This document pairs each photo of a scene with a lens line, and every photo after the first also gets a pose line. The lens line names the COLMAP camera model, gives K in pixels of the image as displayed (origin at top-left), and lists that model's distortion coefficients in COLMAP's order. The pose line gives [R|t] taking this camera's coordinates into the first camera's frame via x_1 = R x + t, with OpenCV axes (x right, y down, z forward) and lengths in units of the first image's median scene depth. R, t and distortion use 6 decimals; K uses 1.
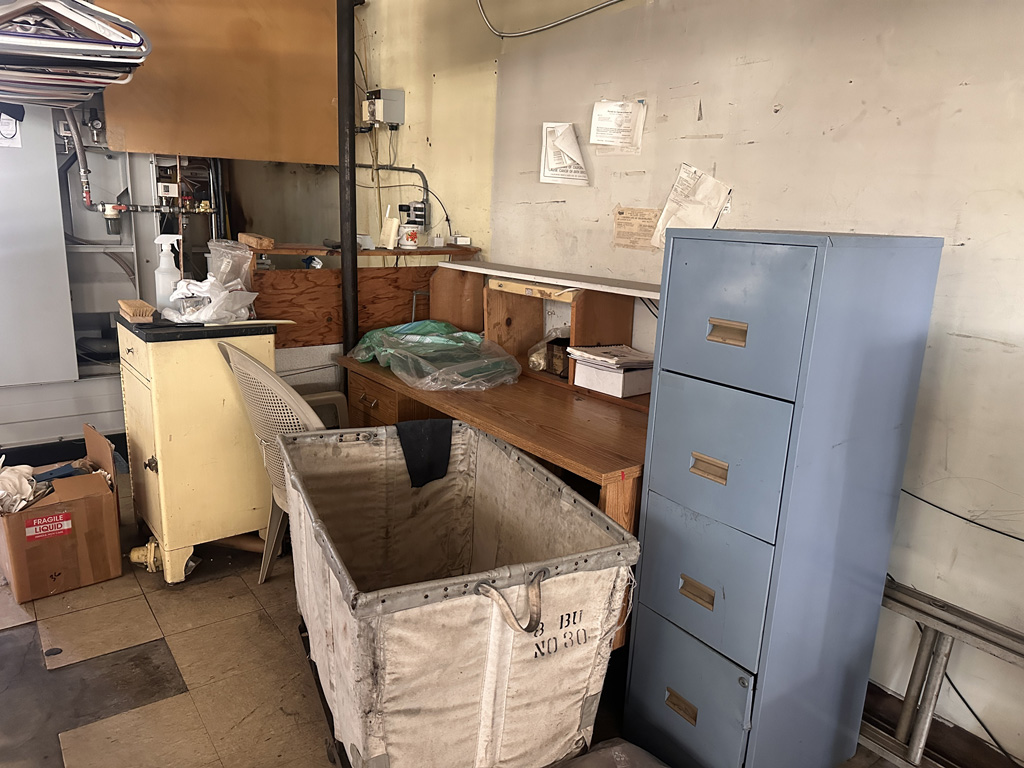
lens RADIAL K [[720.3, 0, 511.1], [0, 720.3, 386.2], [0, 0, 1]] dist [0.001171, 0.000209]
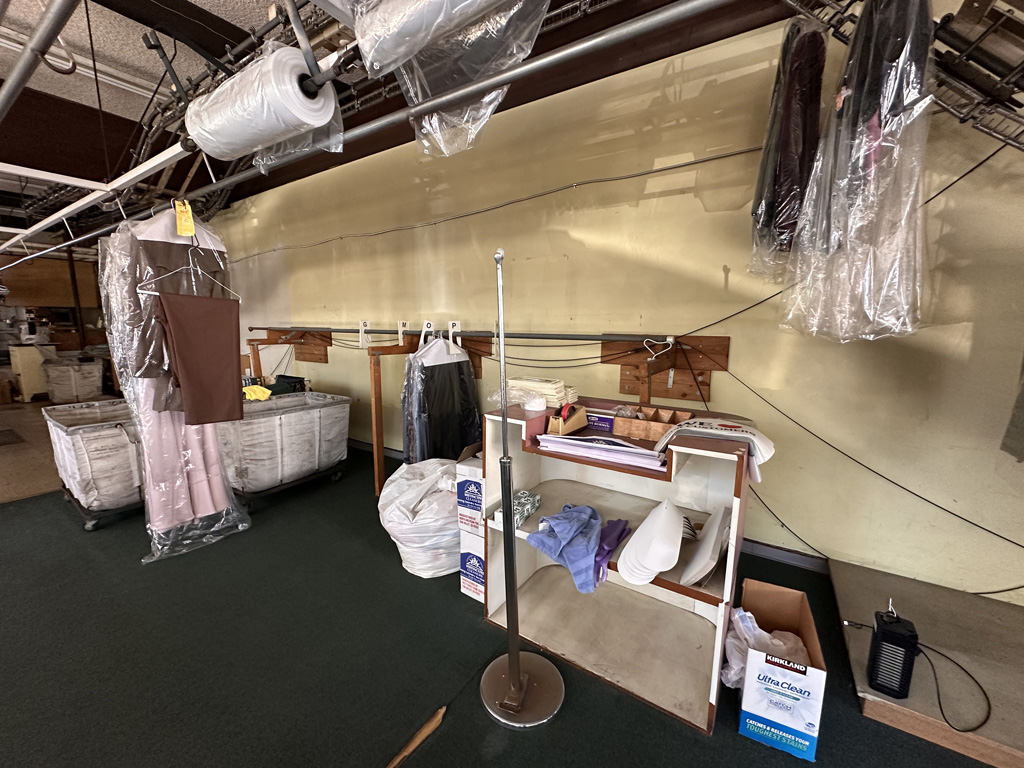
lens RADIAL K [[409.8, 0, 512.5], [0, 409.8, 383.9], [0, 0, 1]] dist [-0.001208, 0.000528]
pose [[0.938154, -0.086844, 0.335149, 1.449633], [0.116300, 0.990828, -0.068804, 0.661637], [-0.326100, 0.103527, 0.939649, -2.276304]]
